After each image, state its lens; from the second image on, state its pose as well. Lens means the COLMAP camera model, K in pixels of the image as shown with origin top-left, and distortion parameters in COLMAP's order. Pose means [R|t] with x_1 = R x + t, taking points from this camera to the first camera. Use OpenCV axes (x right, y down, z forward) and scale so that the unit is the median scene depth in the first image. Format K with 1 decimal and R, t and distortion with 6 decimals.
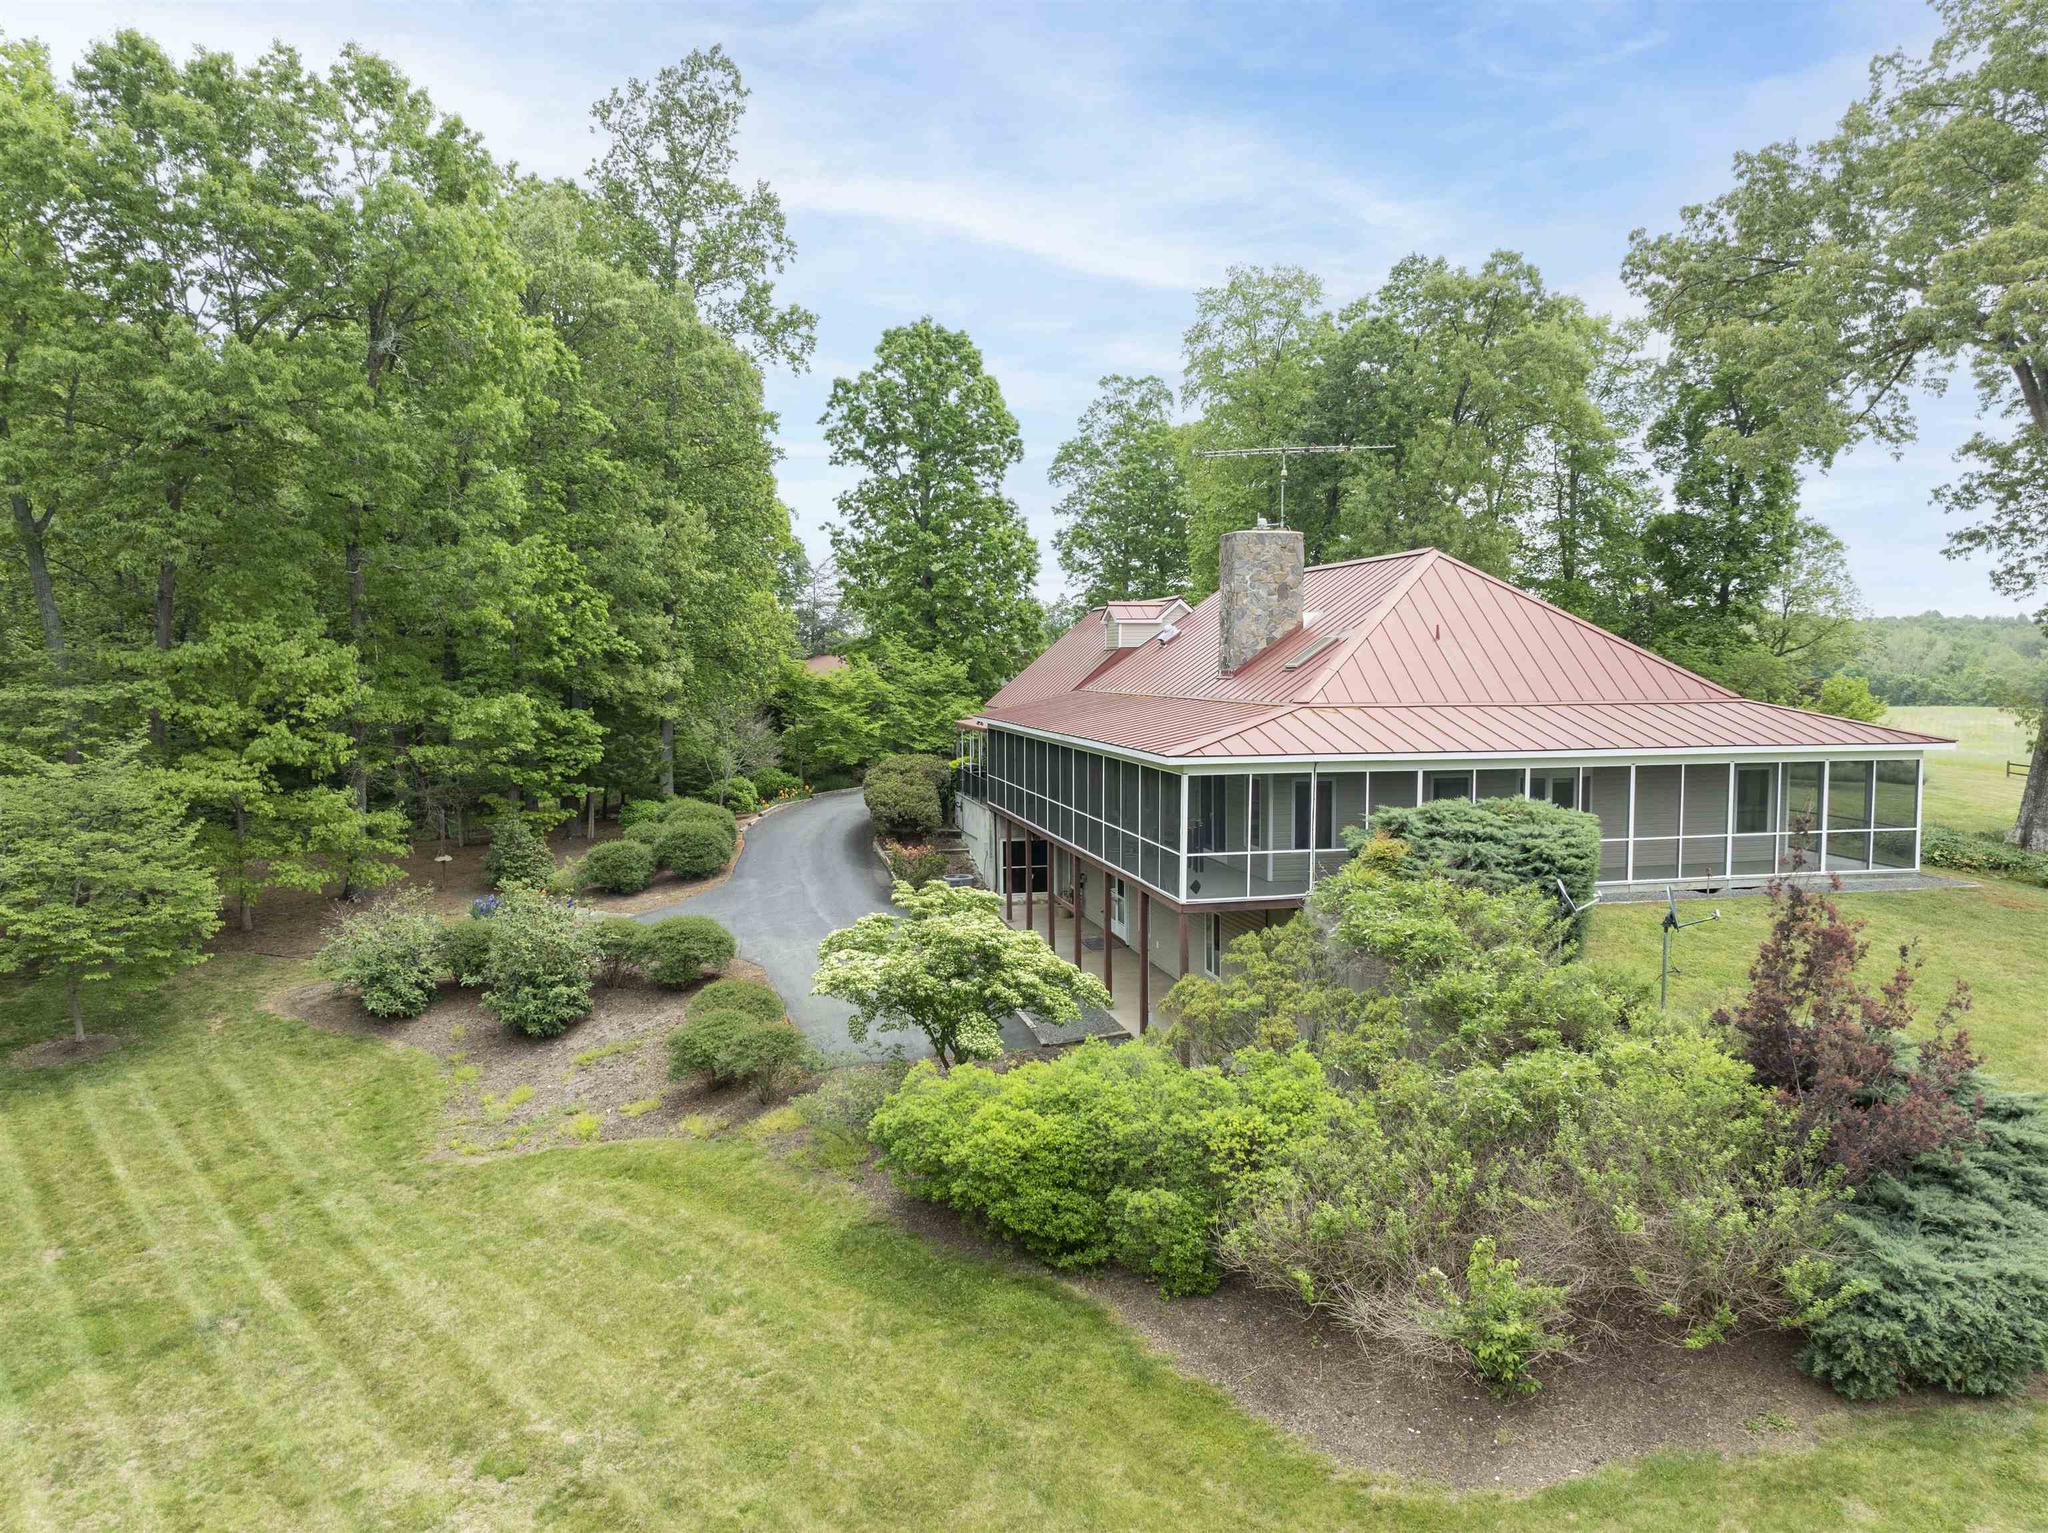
lens RADIAL K [[1431.9, 0, 1024.0], [0, 1431.9, 766.5], [0, 0, 1]] dist [-0.039505, -0.001703]
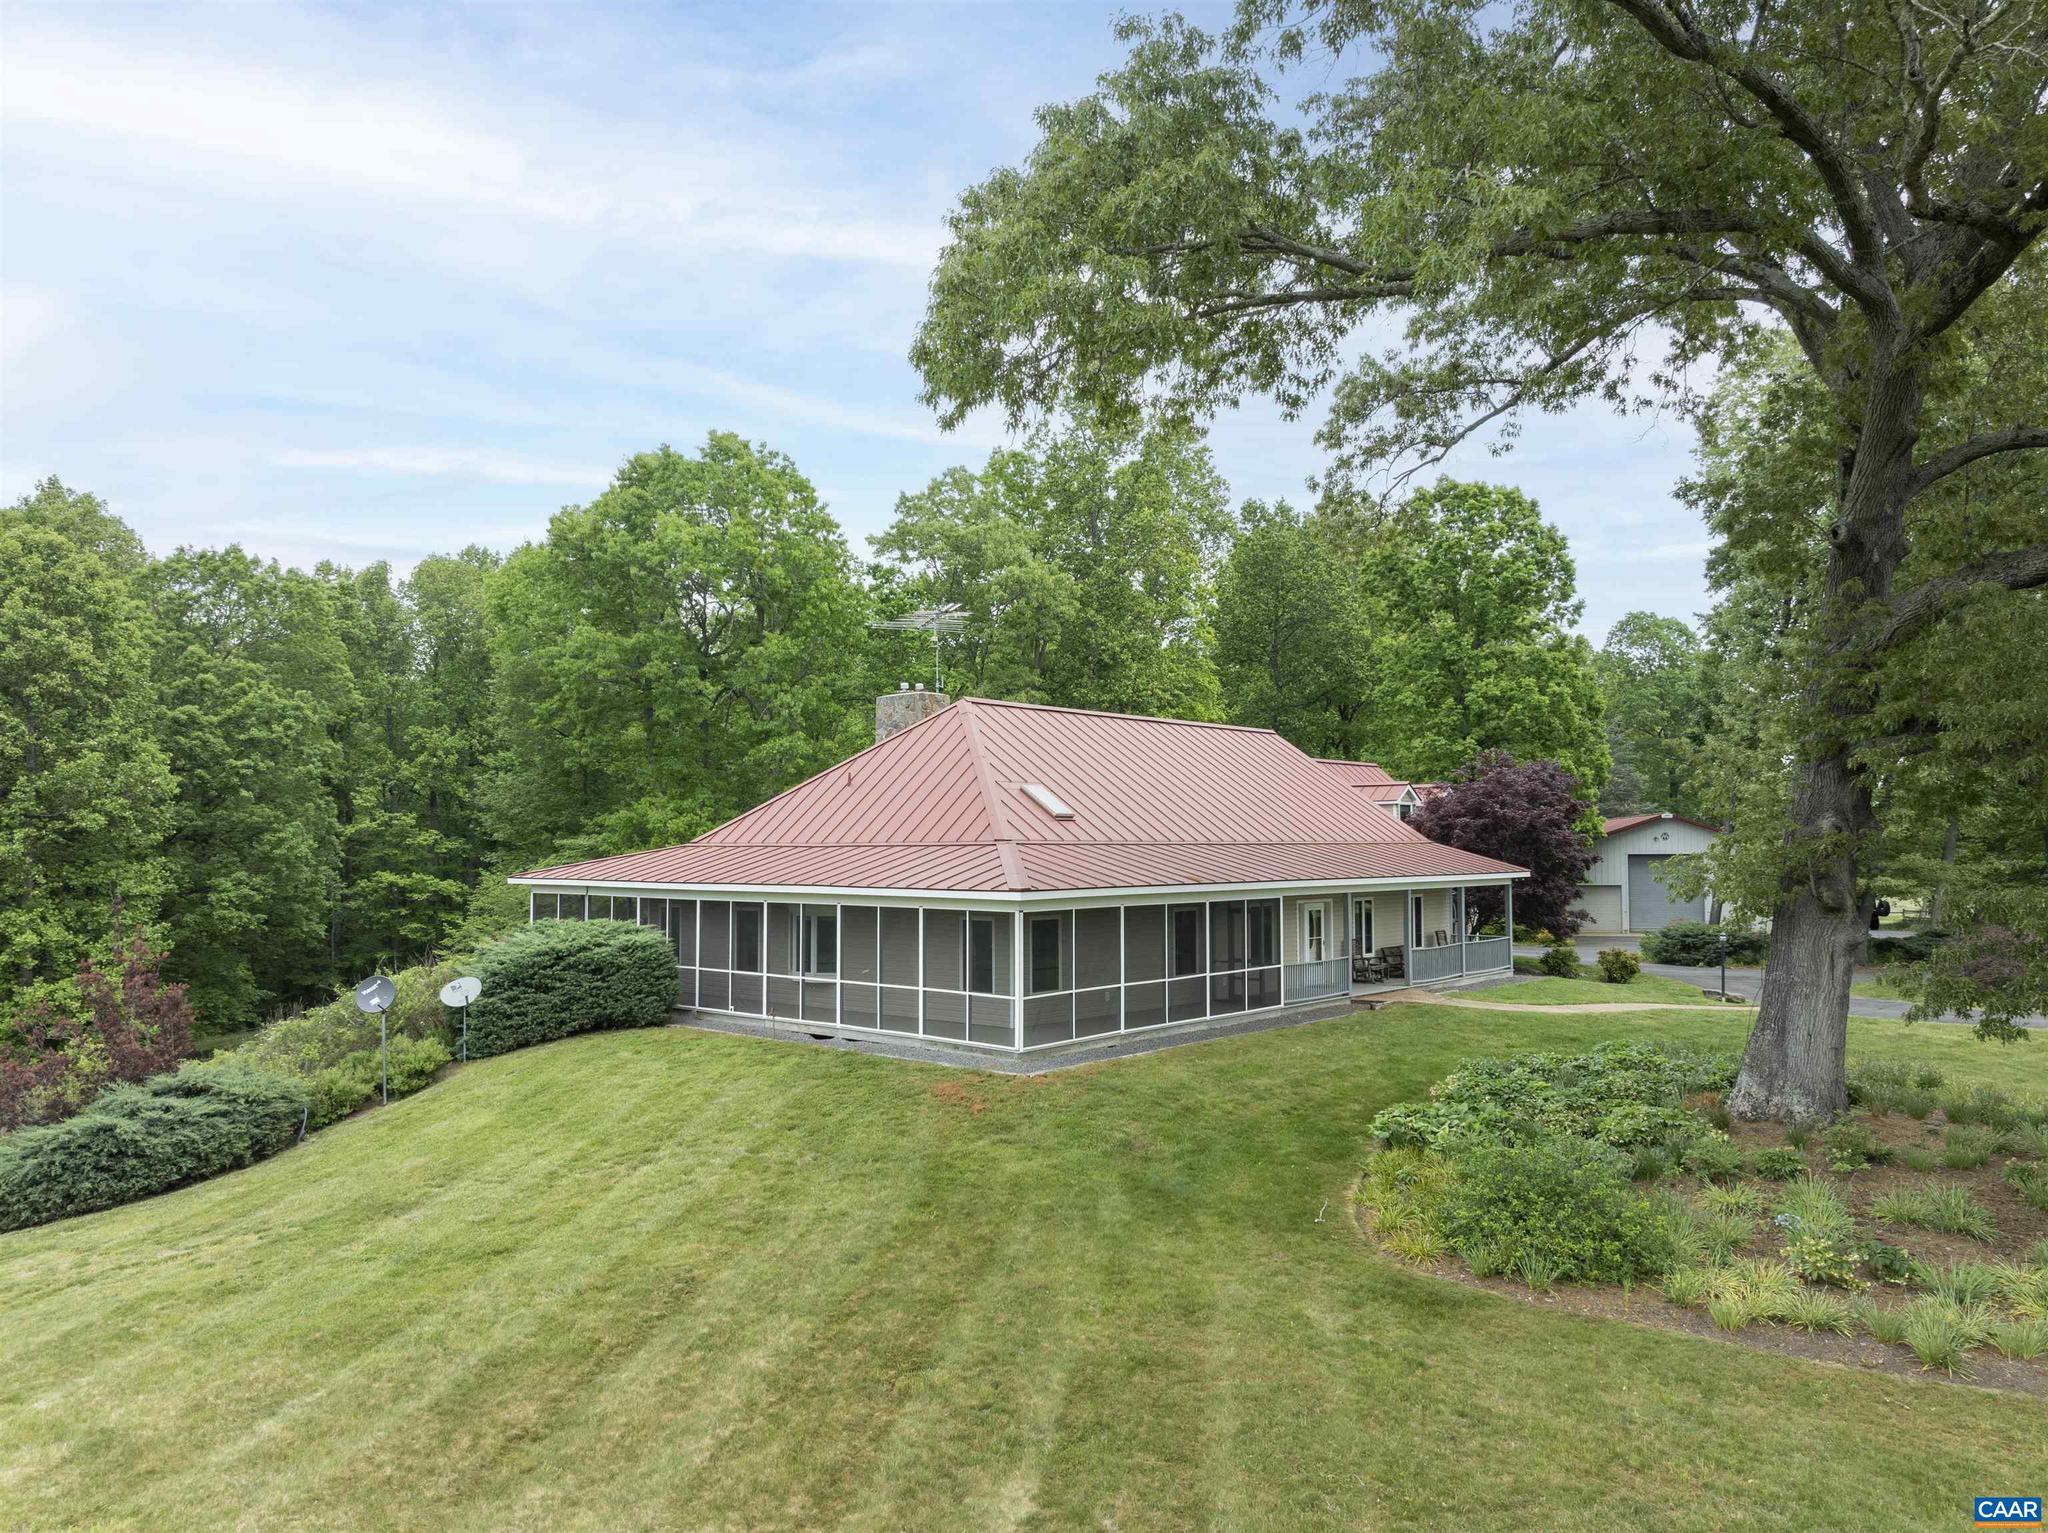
lens RADIAL K [[1431.9, 0, 1024.0], [0, 1431.9, 766.5], [0, 0, 1]] dist [-0.039505, -0.001703]
pose [[0.573546, -0.044901, -0.817942, 1.052462], [-0.057039, 0.993884, -0.094555, -0.008108], [0.817185, 0.100887, 0.567477, 0.423709]]
